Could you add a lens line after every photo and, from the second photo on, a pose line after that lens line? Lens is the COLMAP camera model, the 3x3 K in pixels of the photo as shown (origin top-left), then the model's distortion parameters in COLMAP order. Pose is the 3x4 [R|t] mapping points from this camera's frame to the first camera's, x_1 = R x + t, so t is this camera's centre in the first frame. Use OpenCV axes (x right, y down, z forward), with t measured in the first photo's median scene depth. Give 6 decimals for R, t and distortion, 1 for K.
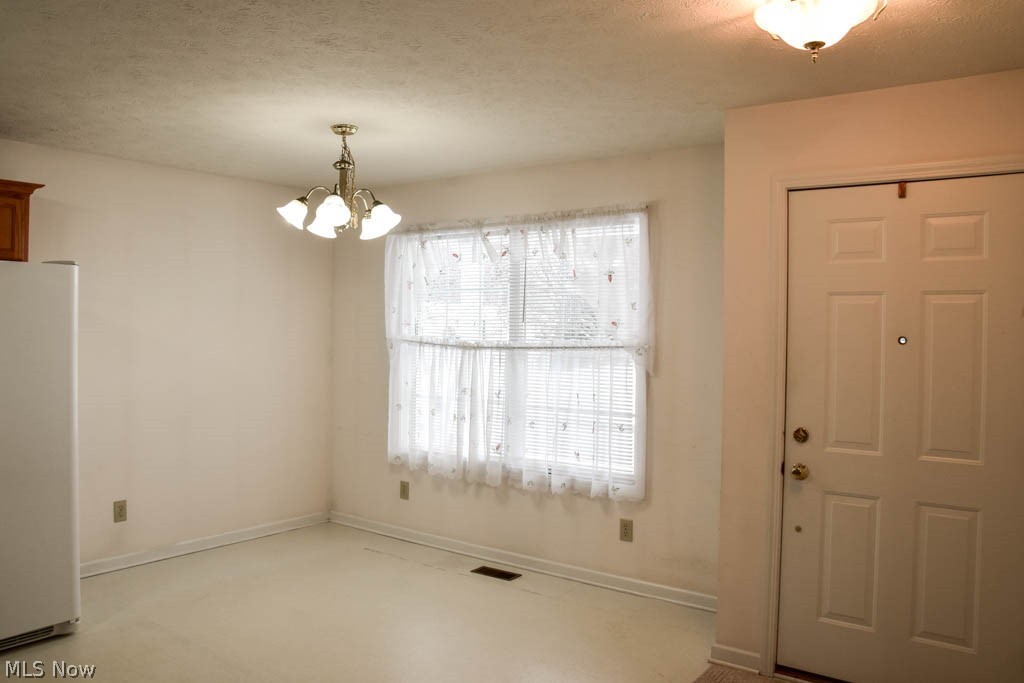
lens RADIAL K [[757.8, 0, 510.4], [0, 757.8, 343.3], [0, 0, 1]] dist [-0.130266, 0.061171]
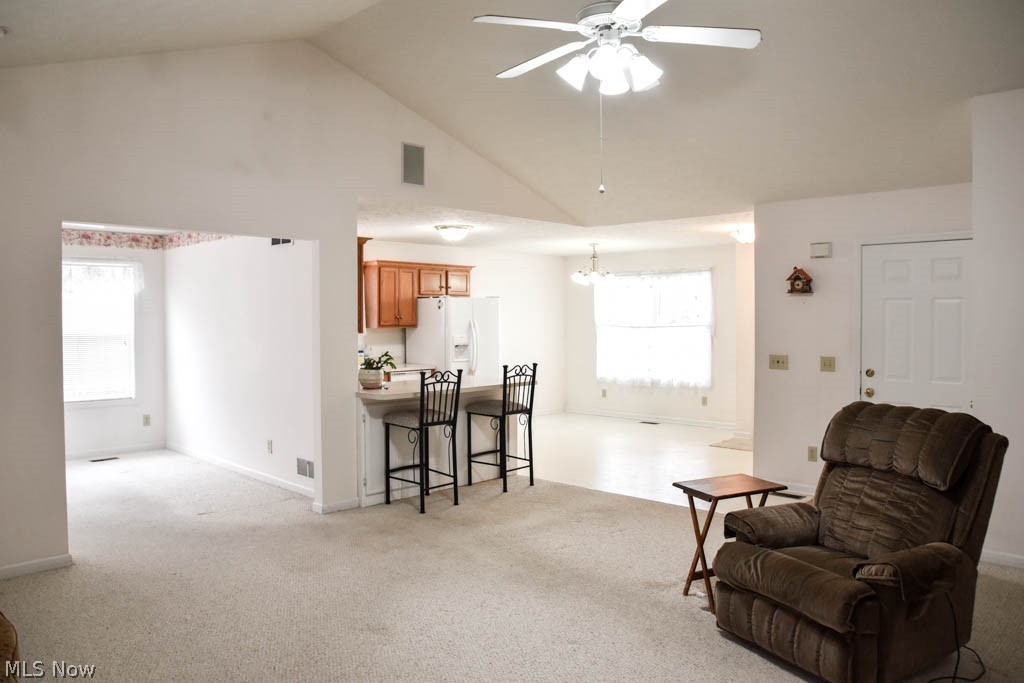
lens RADIAL K [[757.8, 0, 514.7], [0, 757.8, 336.8], [0, 0, 1]] dist [-0.130266, 0.061171]
pose [[0.990223, -0.016783, -0.138478, -0.106710], [0.019518, 0.999640, 0.018422, -0.015733], [0.138119, -0.020945, 0.990194, -1.391438]]
